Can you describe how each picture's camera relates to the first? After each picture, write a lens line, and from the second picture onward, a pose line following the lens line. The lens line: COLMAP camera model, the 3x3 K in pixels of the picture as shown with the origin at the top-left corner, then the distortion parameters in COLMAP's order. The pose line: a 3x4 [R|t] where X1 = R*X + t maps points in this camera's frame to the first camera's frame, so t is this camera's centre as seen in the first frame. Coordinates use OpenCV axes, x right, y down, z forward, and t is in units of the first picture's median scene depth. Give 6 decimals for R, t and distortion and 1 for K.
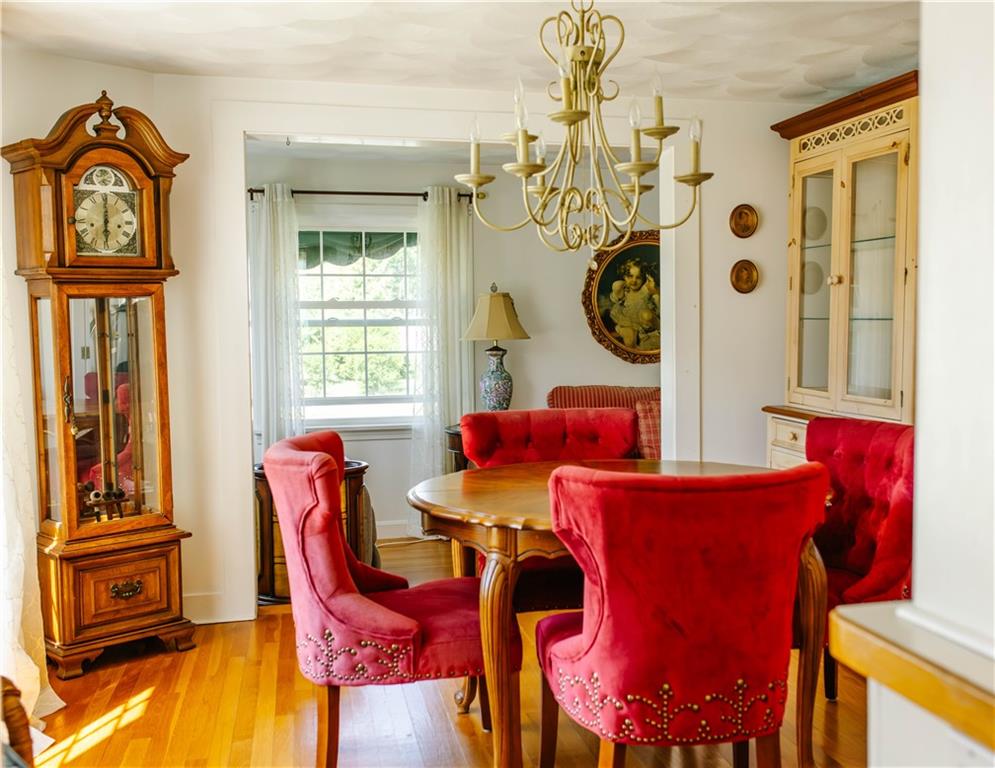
lens RADIAL K [[1063.9, 0, 590.8], [0, 1063.9, 382.0], [0, 0, 1]] dist [-0.008289, -0.002378]
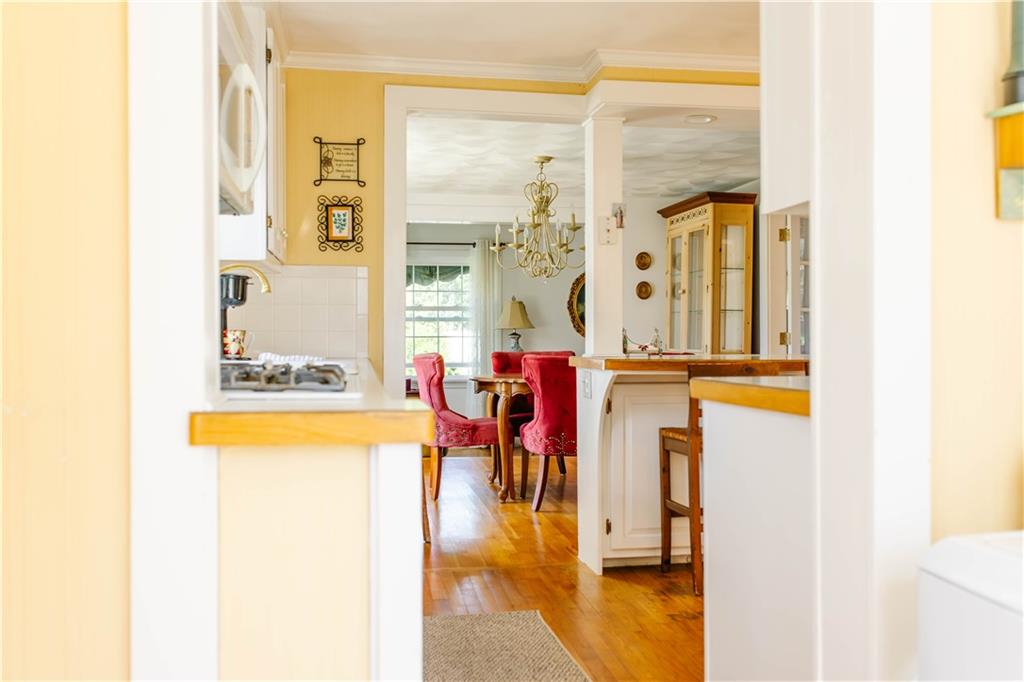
lens RADIAL K [[977.9, 0, 537.7], [0, 977.9, 336.6], [0, 0, 1]] dist [0.000237, 0.003962]
pose [[0.996638, 0.003272, -0.081870, 0.109703], [-0.008225, 0.998150, -0.060233, 0.096679], [0.081522, 0.060704, 0.994821, -0.799370]]
